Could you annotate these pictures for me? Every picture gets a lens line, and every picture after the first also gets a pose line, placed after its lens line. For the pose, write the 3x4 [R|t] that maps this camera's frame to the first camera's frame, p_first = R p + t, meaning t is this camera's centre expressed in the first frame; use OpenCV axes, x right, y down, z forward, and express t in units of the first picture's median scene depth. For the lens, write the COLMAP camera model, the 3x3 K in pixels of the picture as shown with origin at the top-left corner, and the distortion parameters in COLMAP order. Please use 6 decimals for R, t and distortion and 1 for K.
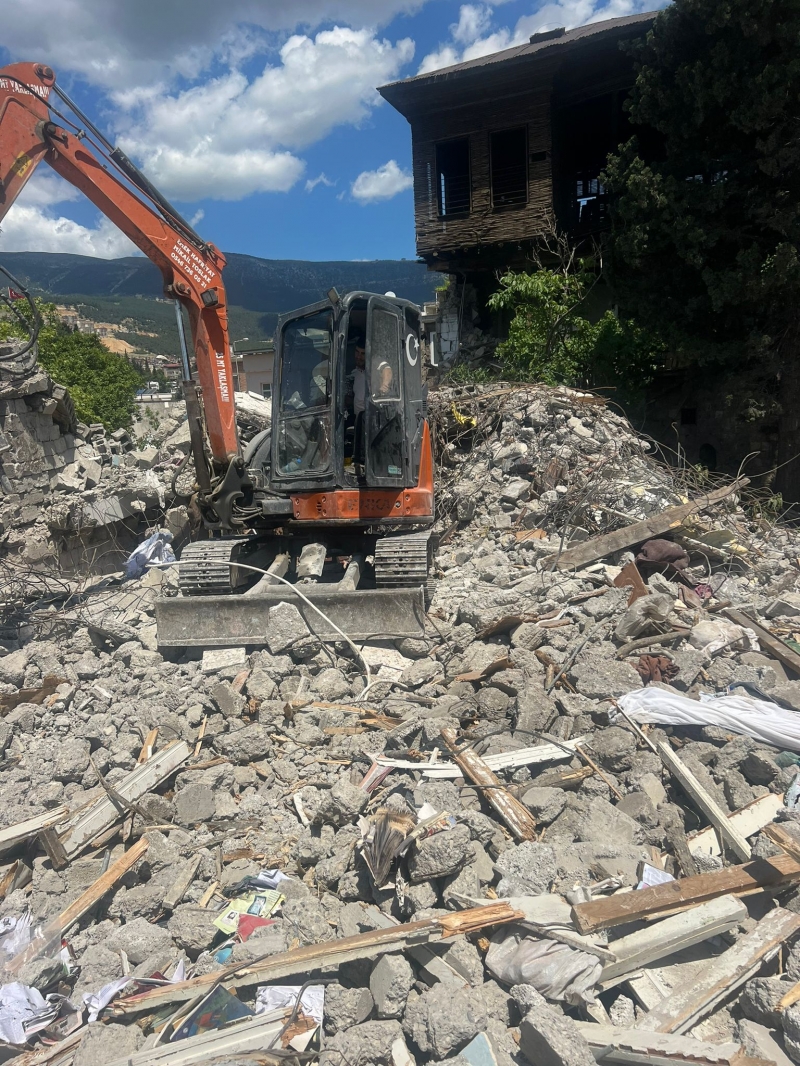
lens RADIAL K [[782.9, 0, 391.3], [0, 782.9, 532.9], [0, 0, 1]] dist [0.030334, -0.040806]
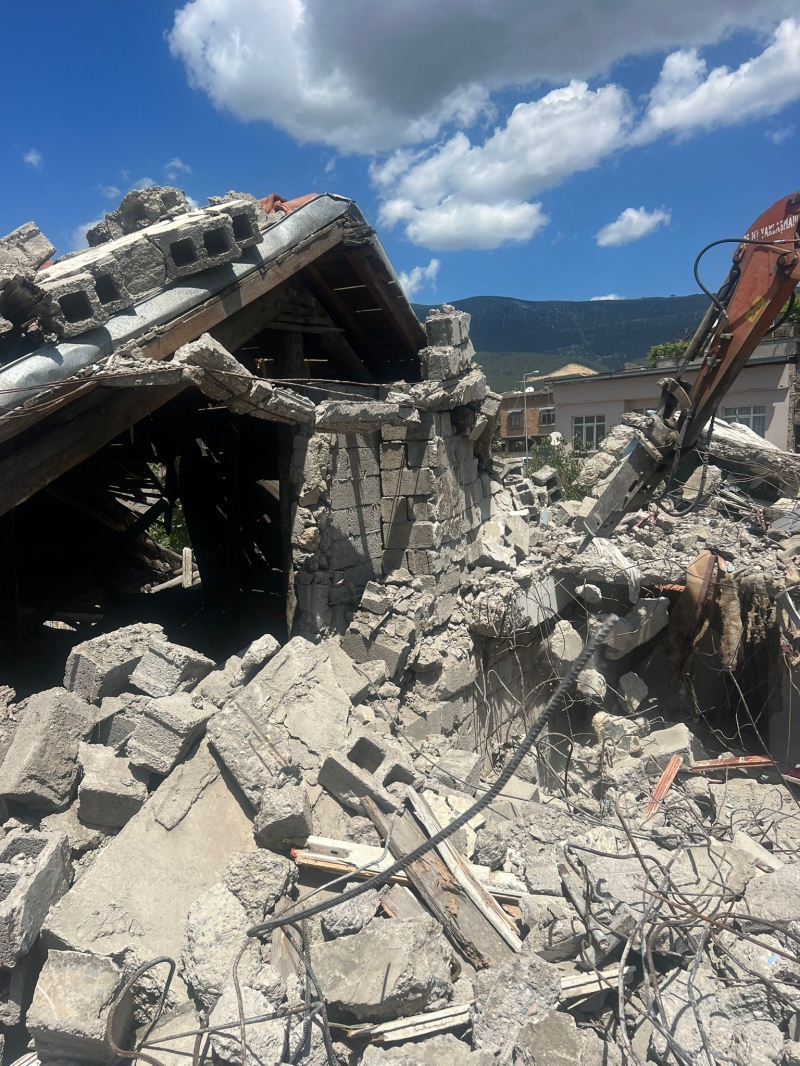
lens RADIAL K [[782.9, 0, 391.3], [0, 782.9, 532.9], [0, 0, 1]] dist [0.030334, -0.040806]
pose [[0.949913, 0.056492, -0.307367, -0.566660], [-0.071085, 0.996803, -0.036481, -0.098430], [0.304323, 0.056503, 0.950892, 0.761691]]
